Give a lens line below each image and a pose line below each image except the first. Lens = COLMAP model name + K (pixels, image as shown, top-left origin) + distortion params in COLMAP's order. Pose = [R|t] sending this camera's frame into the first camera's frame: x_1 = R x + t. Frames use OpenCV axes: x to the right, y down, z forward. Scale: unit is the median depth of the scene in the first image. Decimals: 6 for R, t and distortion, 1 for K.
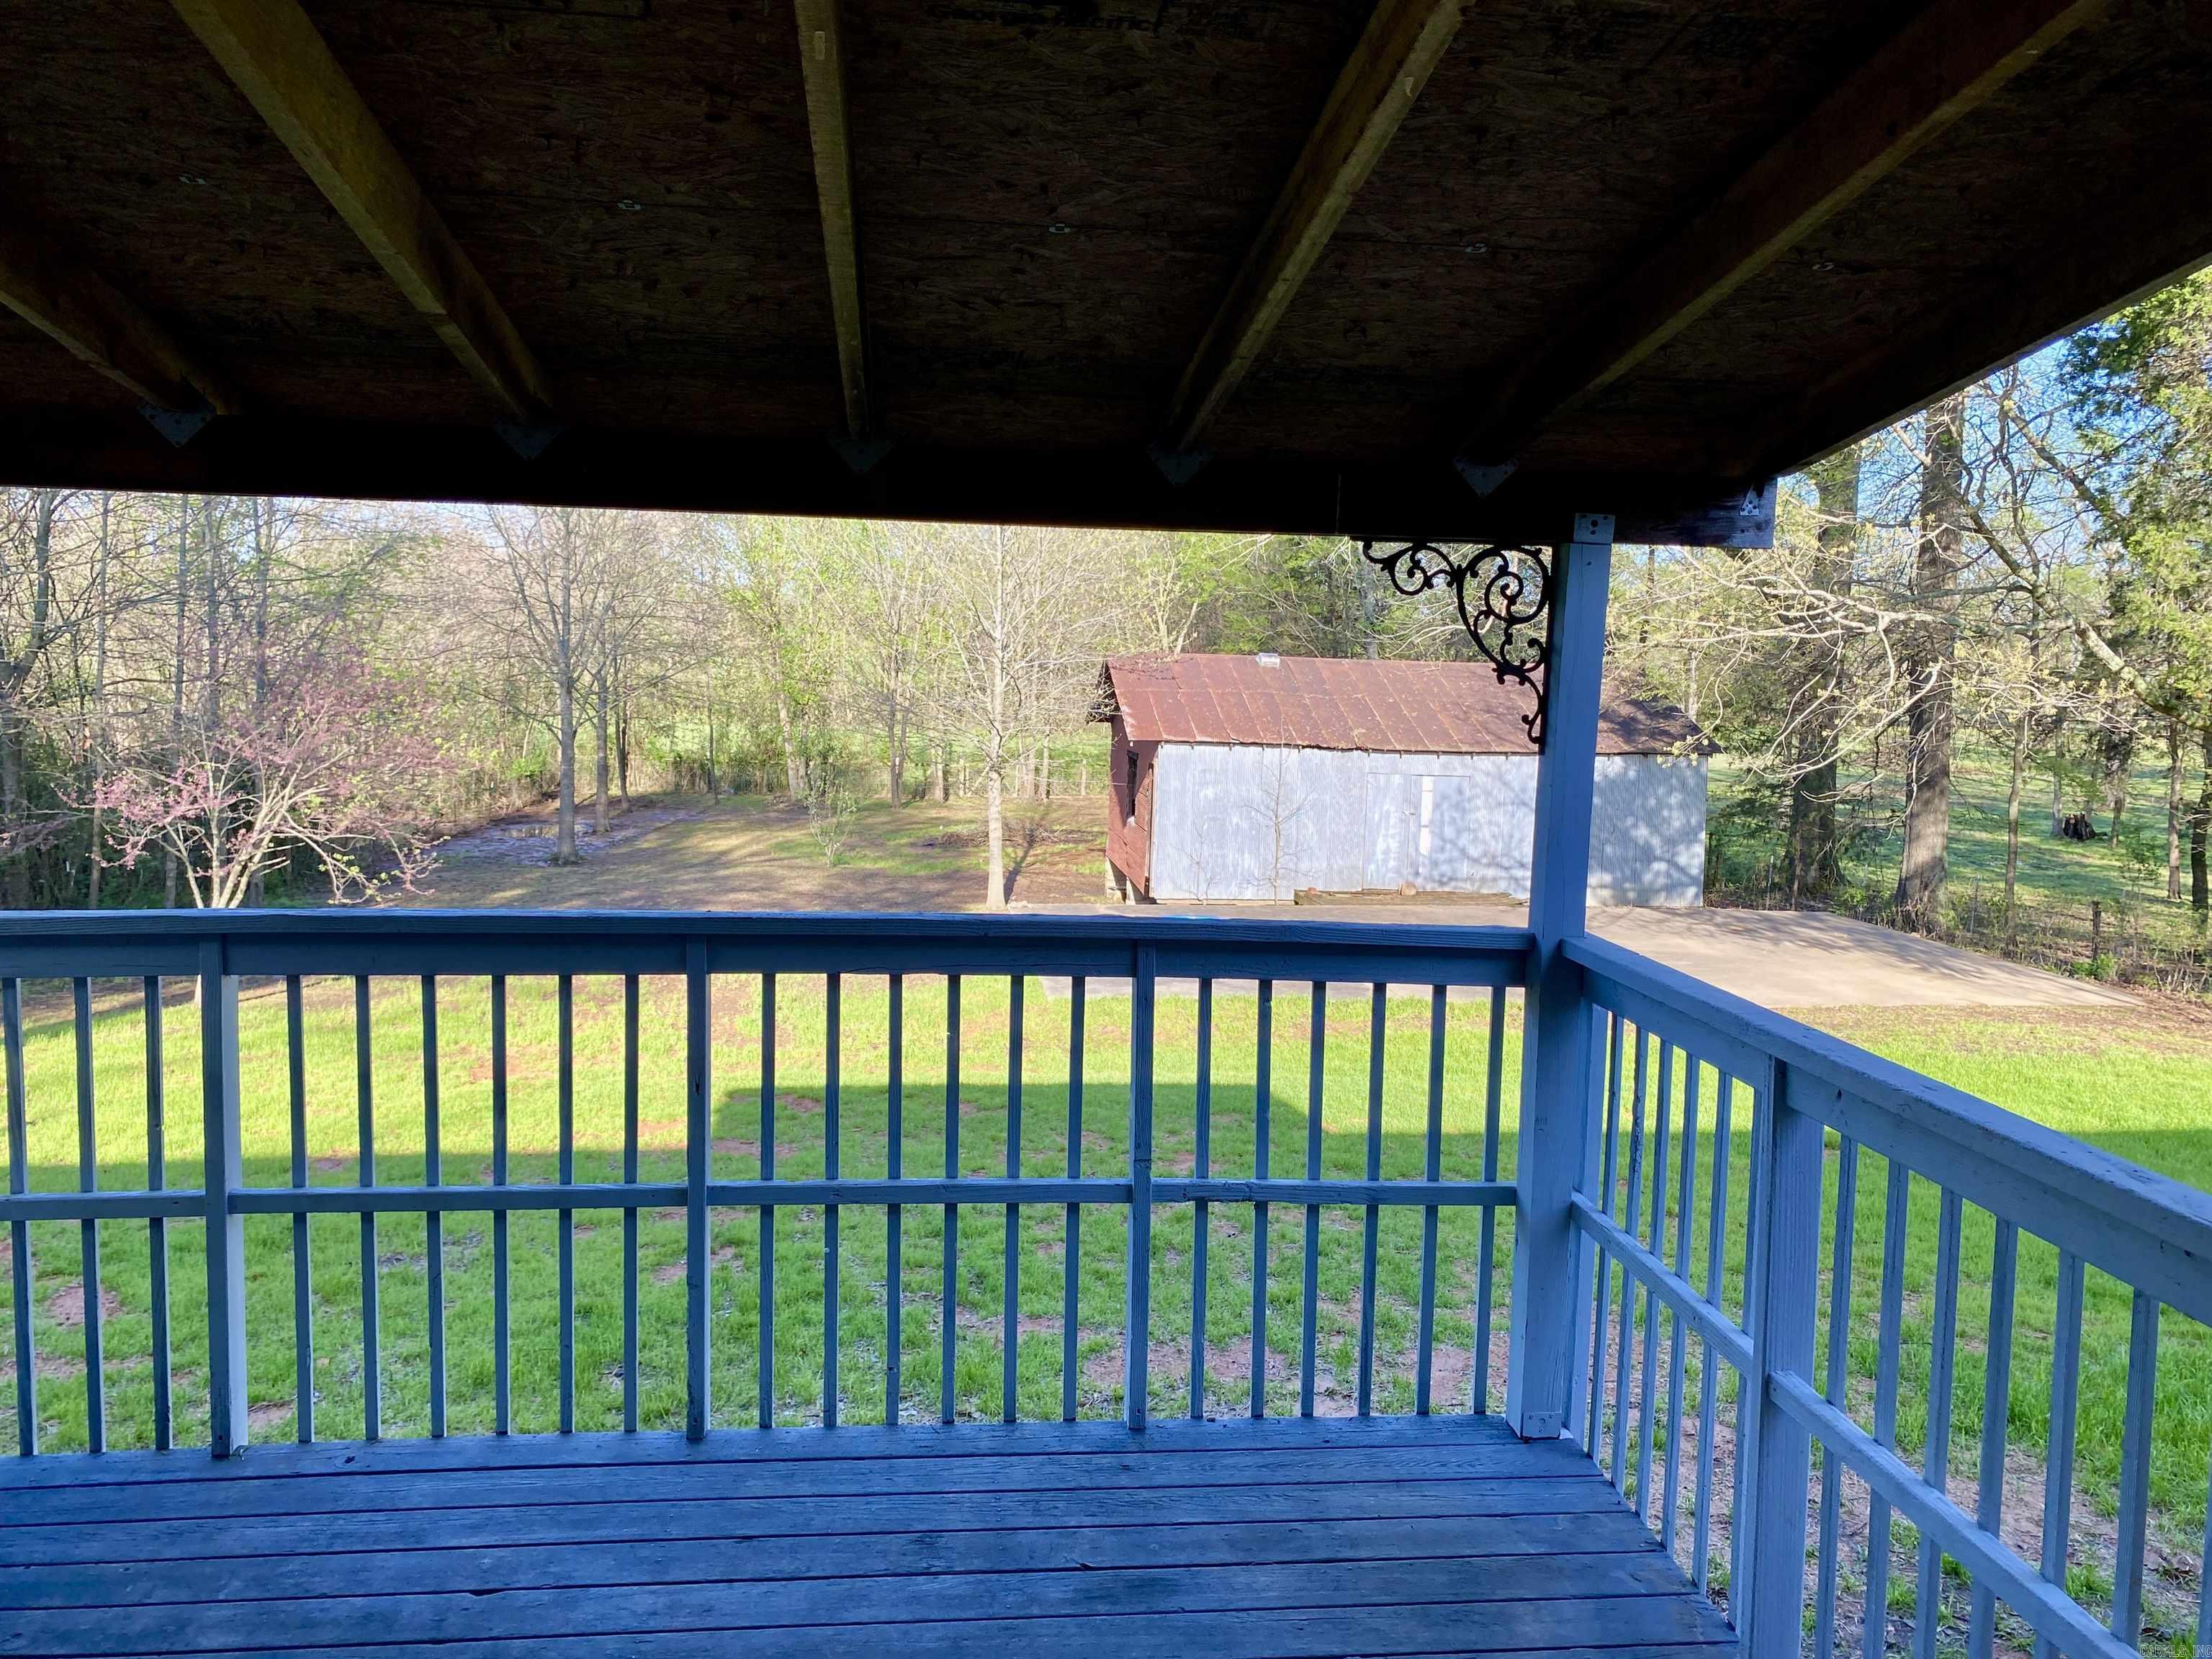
lens RADIAL K [[1657.7, 0, 1128.2], [0, 1657.7, 823.5], [0, 0, 1]] dist [0.040567, -0.083078]
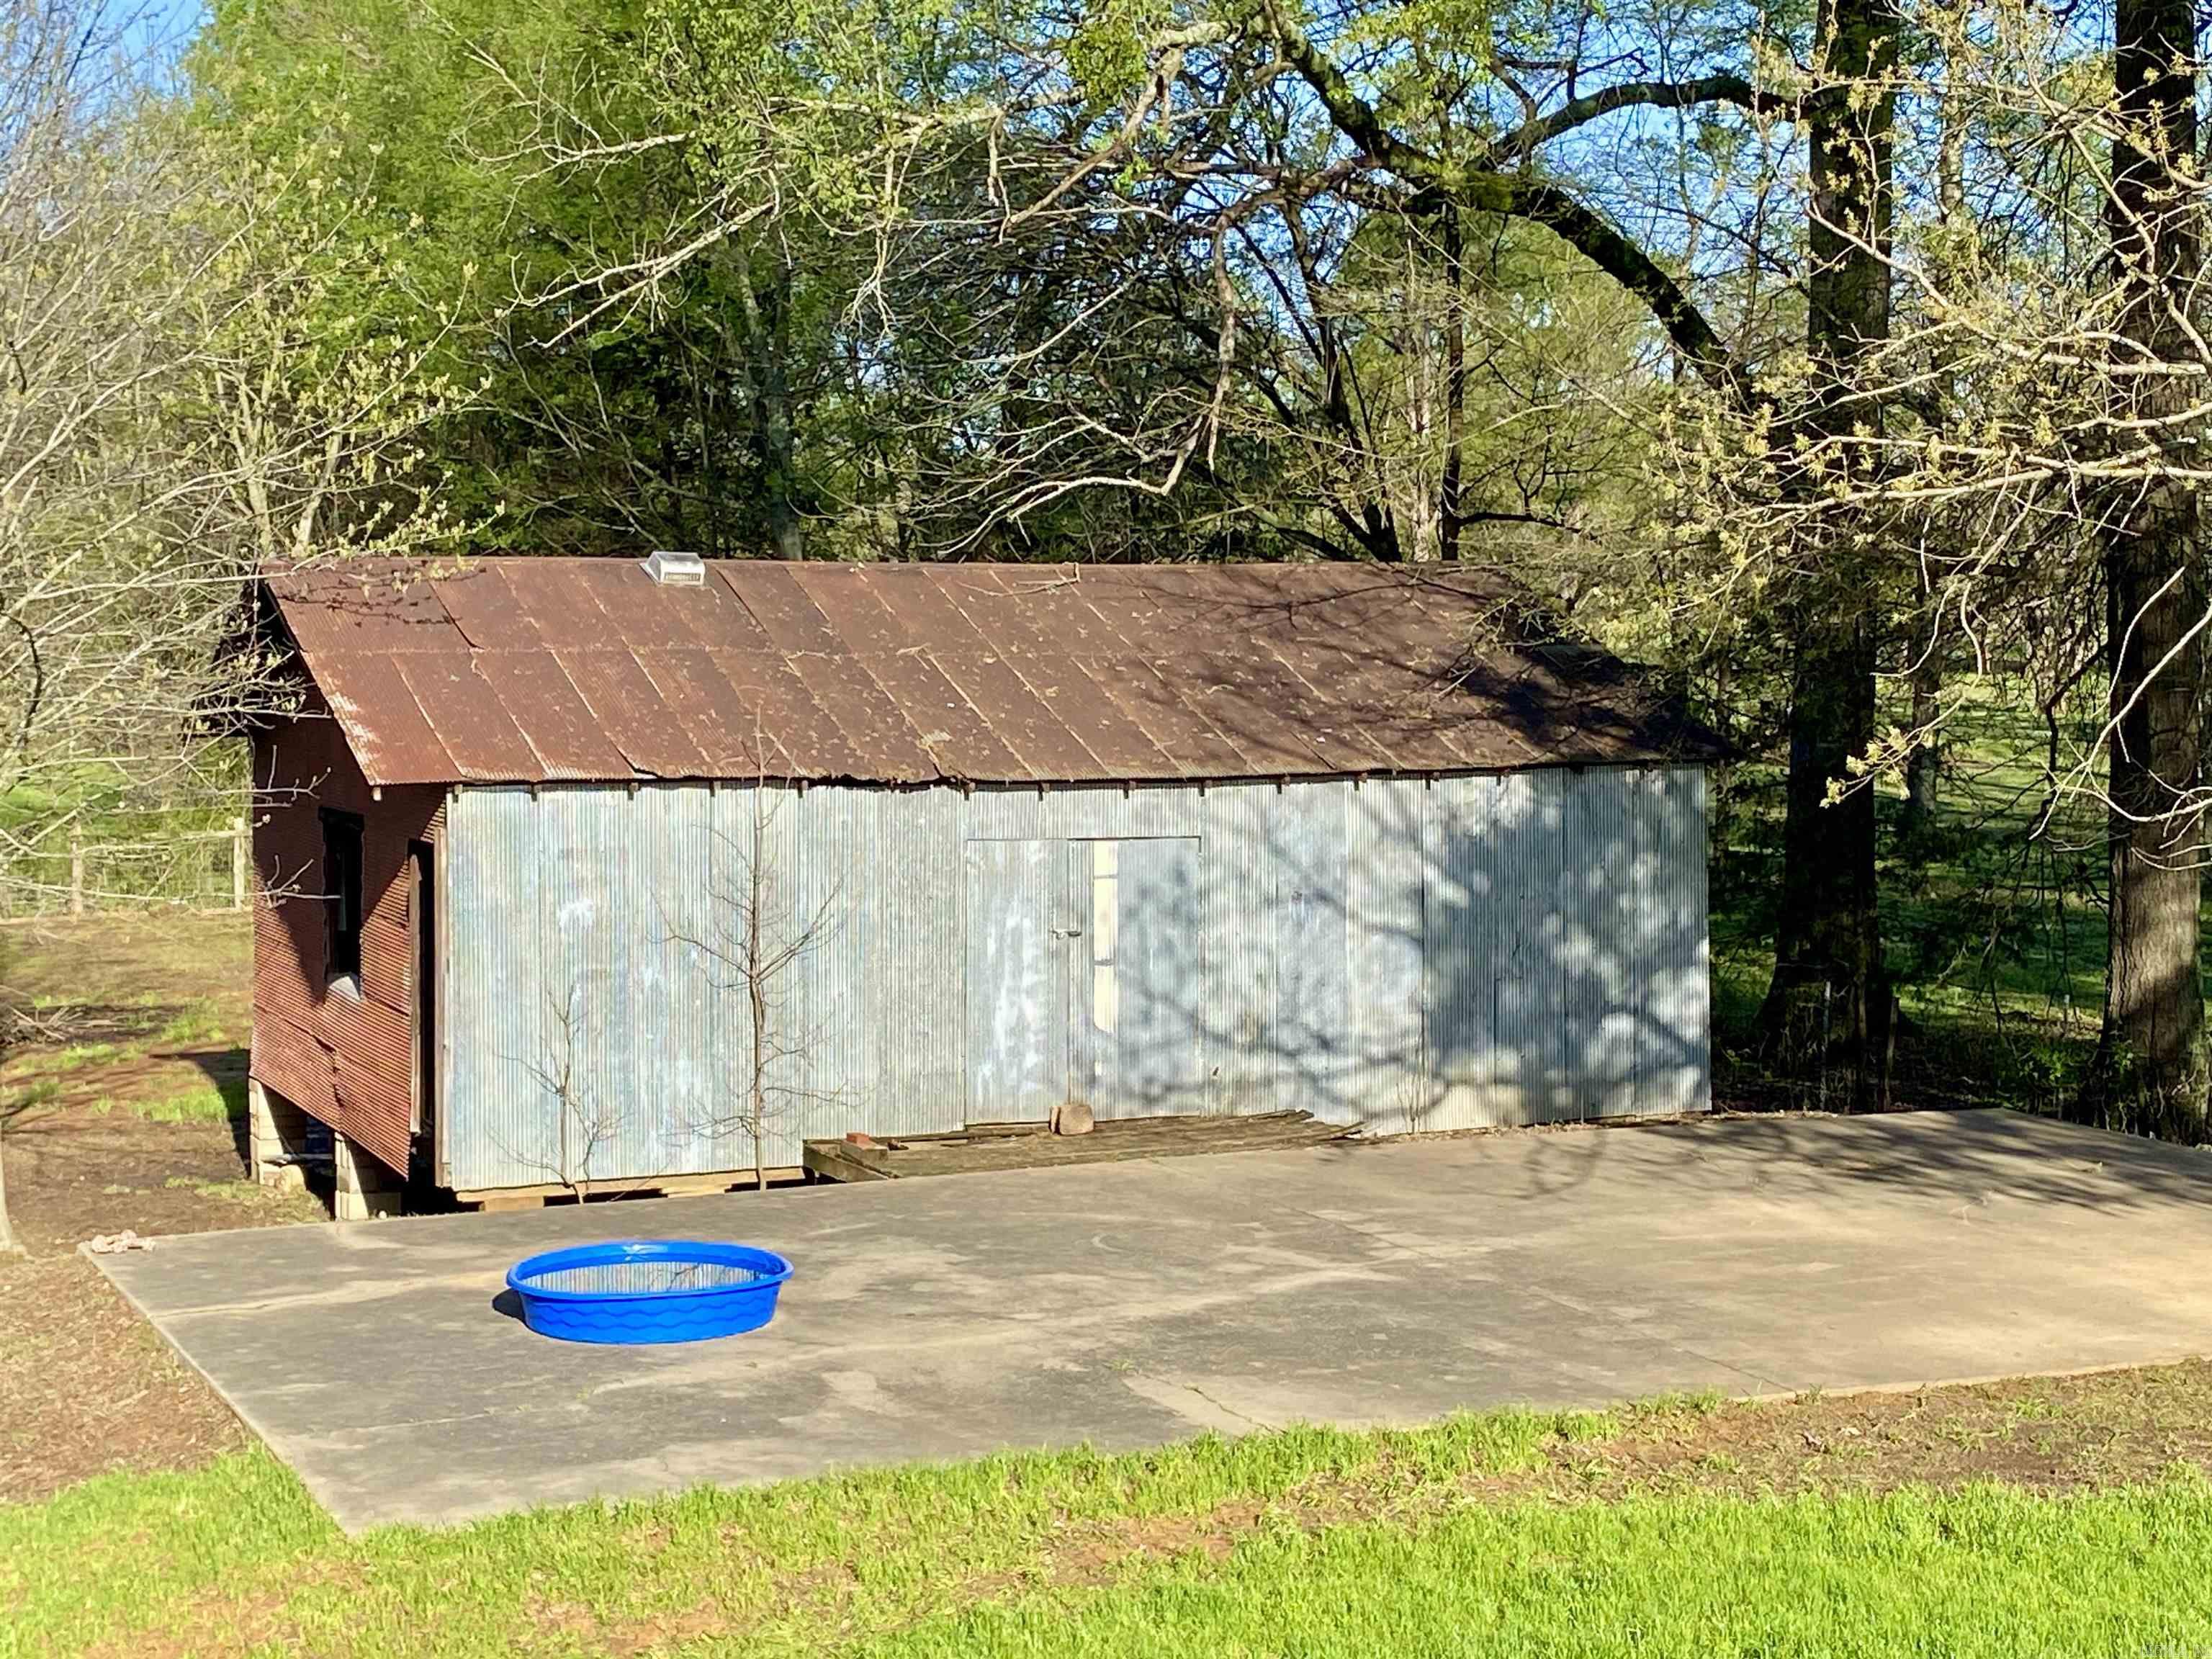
lens RADIAL K [[3748.7, 0, 1106.0], [0, 3748.7, 829.5], [0, 0, 1]] dist [0.156898, 0.073332]
pose [[0.964407, -0.045657, 0.260450, -0.059296], [0.053394, 0.998315, -0.022704, -0.010010], [-0.258975, 0.035803, 0.965220, 0.097327]]
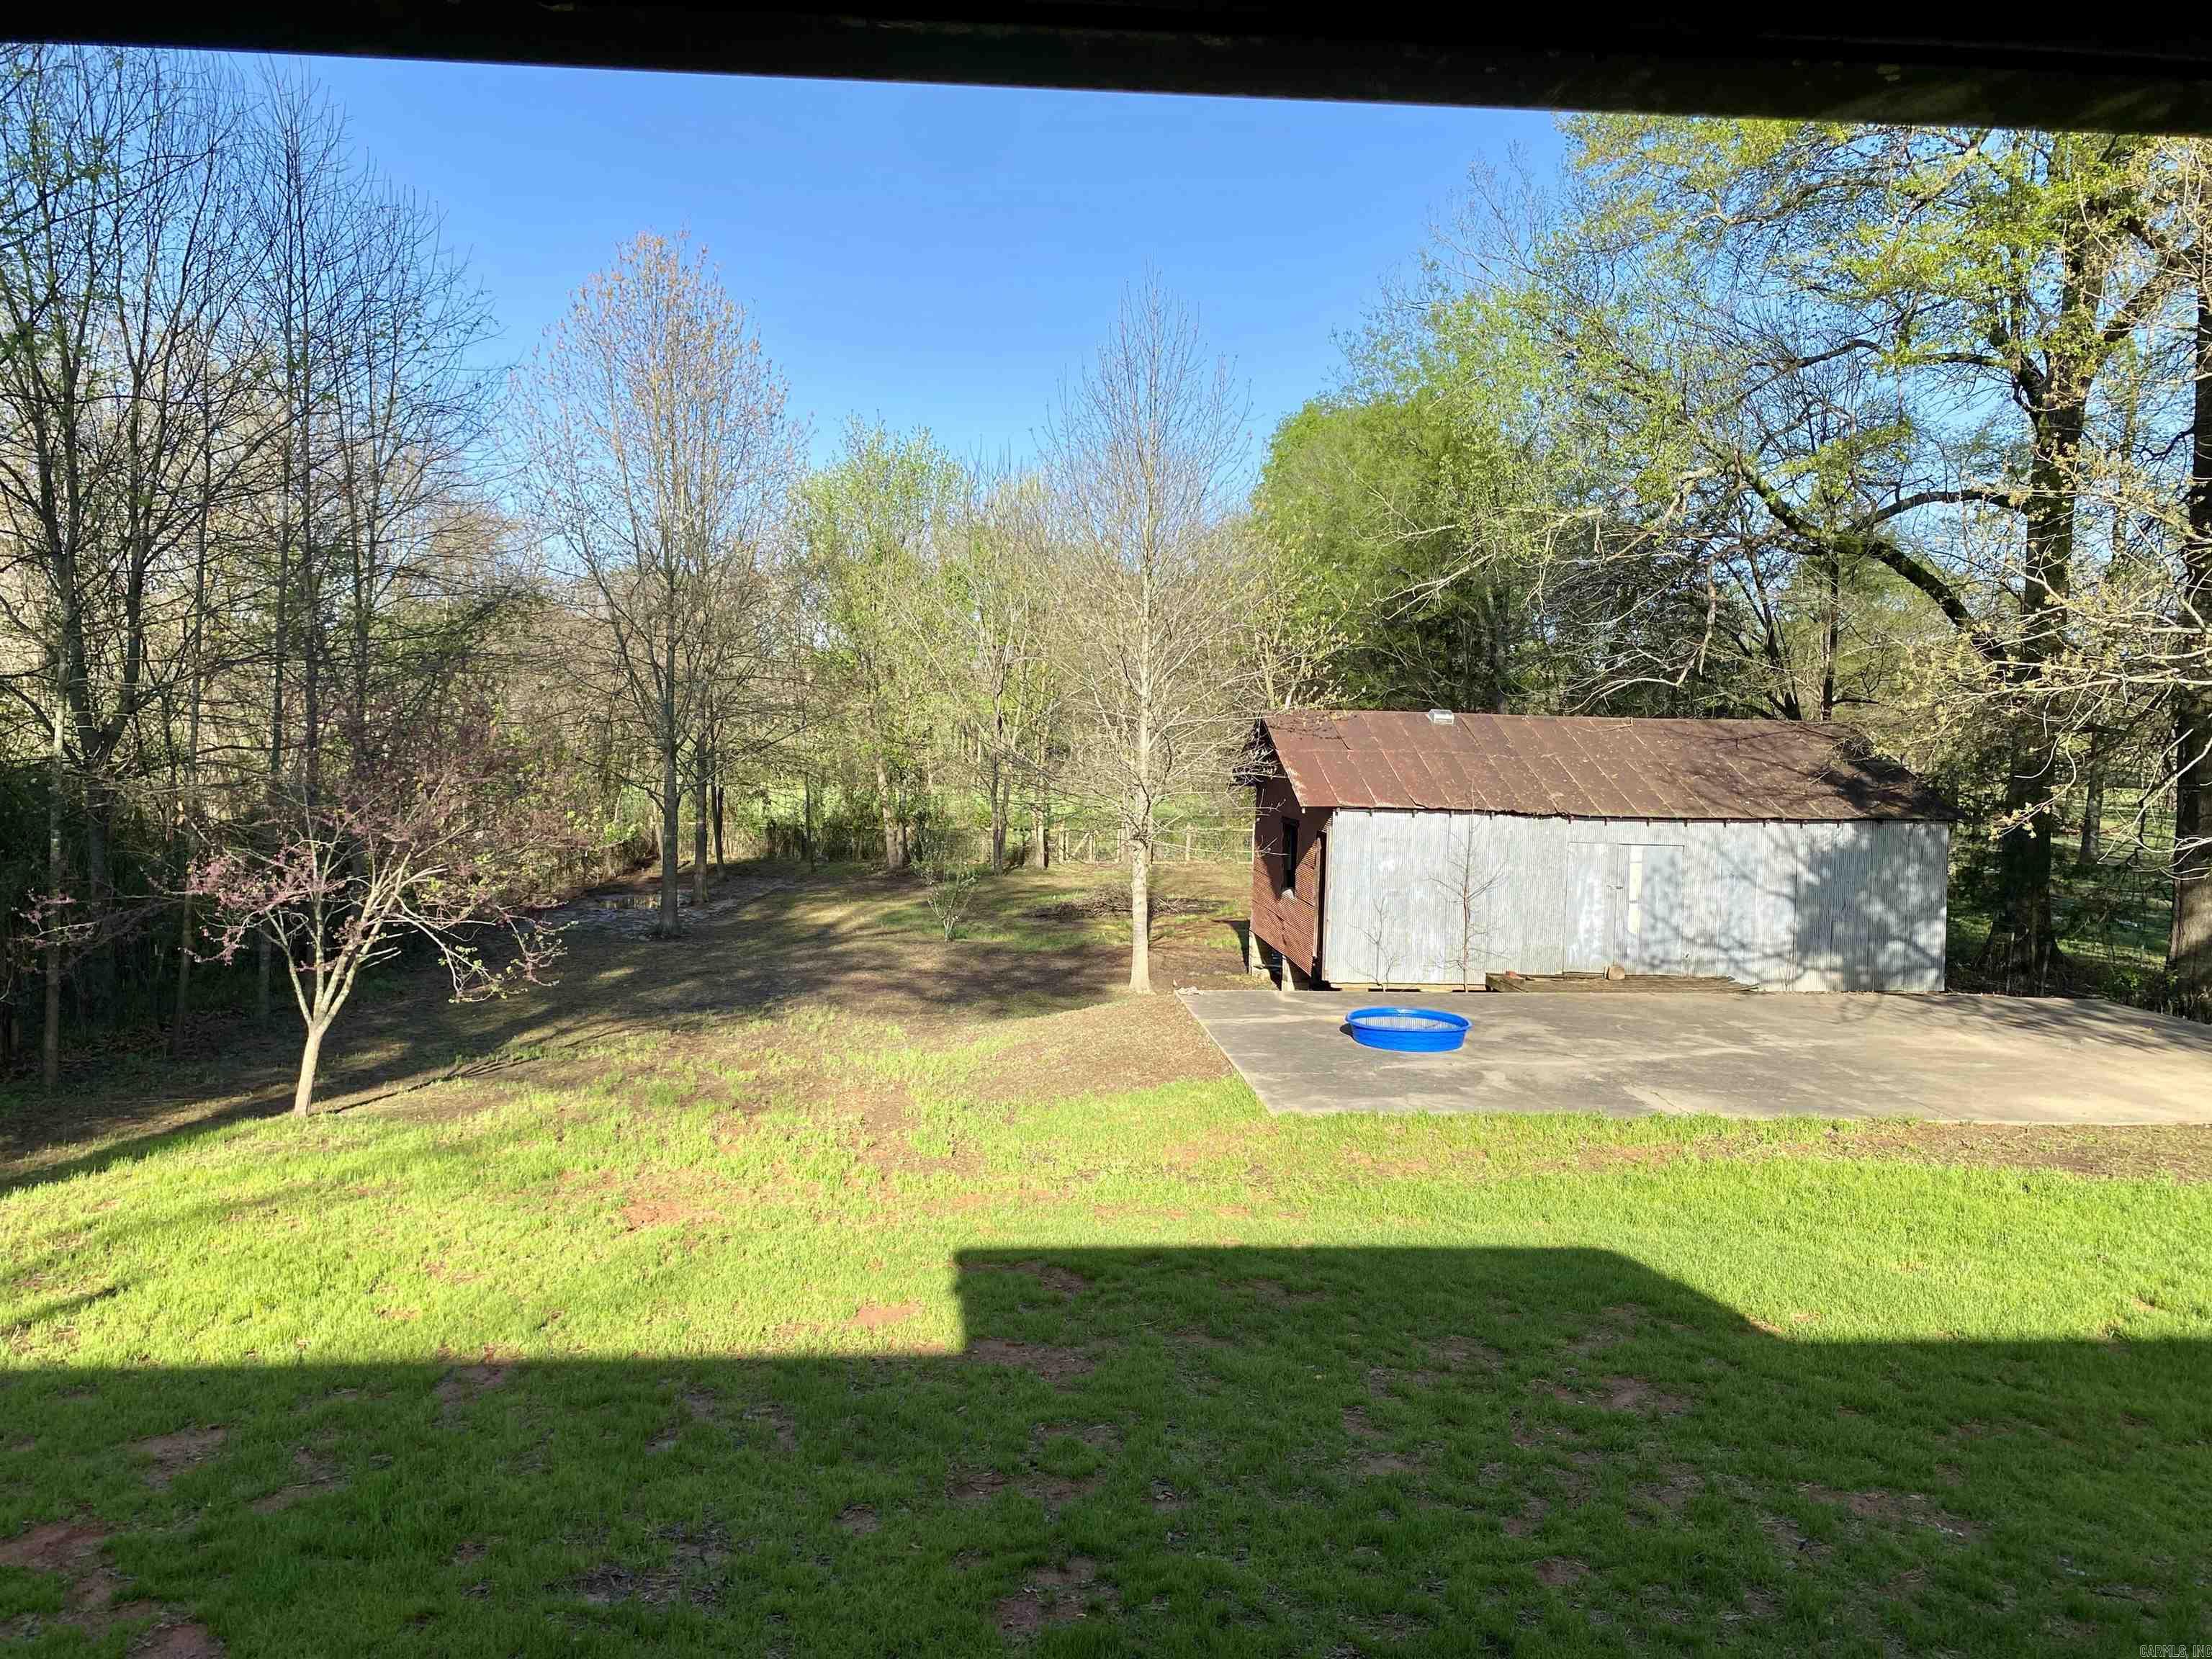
lens RADIAL K [[1659.2, 0, 1106.0], [0, 1659.2, 829.5], [0, 0, 1]] dist [0.092745, -0.187247]
pose [[0.998725, -0.003601, -0.050359, -0.056653], [0.001937, 0.999452, -0.033043, -0.007948], [0.050451, 0.032903, 0.998184, 0.085177]]
